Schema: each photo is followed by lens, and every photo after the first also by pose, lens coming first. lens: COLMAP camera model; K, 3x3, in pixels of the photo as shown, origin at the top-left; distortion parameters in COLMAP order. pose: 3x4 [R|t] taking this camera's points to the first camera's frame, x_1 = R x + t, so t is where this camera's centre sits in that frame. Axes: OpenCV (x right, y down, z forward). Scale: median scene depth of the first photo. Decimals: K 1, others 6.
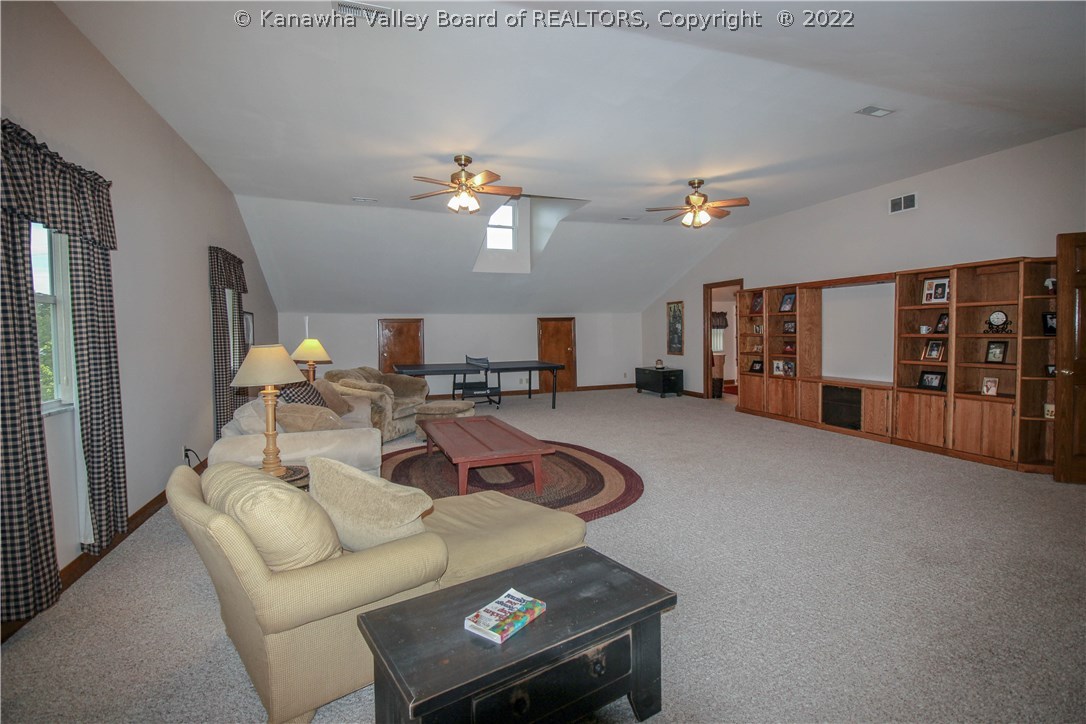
lens RADIAL K [[507.6, 0, 540.1], [0, 507.6, 359.4], [0, 0, 1]] dist [-0.001254, -0.000507]
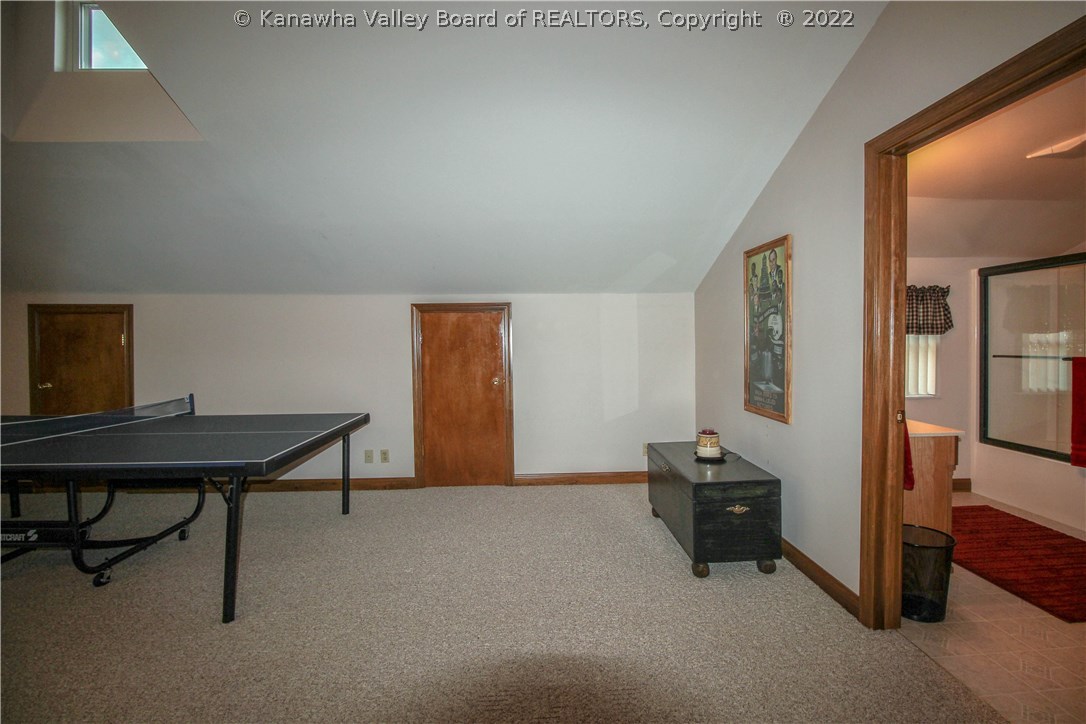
lens RADIAL K [[507.6, 0, 547.6], [0, 507.6, 358.2], [0, 0, 1]] dist [-0.001254, -0.000507]
pose [[0.962246, 0.019459, -0.271484, 0.219009], [-0.024035, 0.999619, -0.013540, -0.036450], [0.271117, 0.019554, 0.962348, 0.657242]]
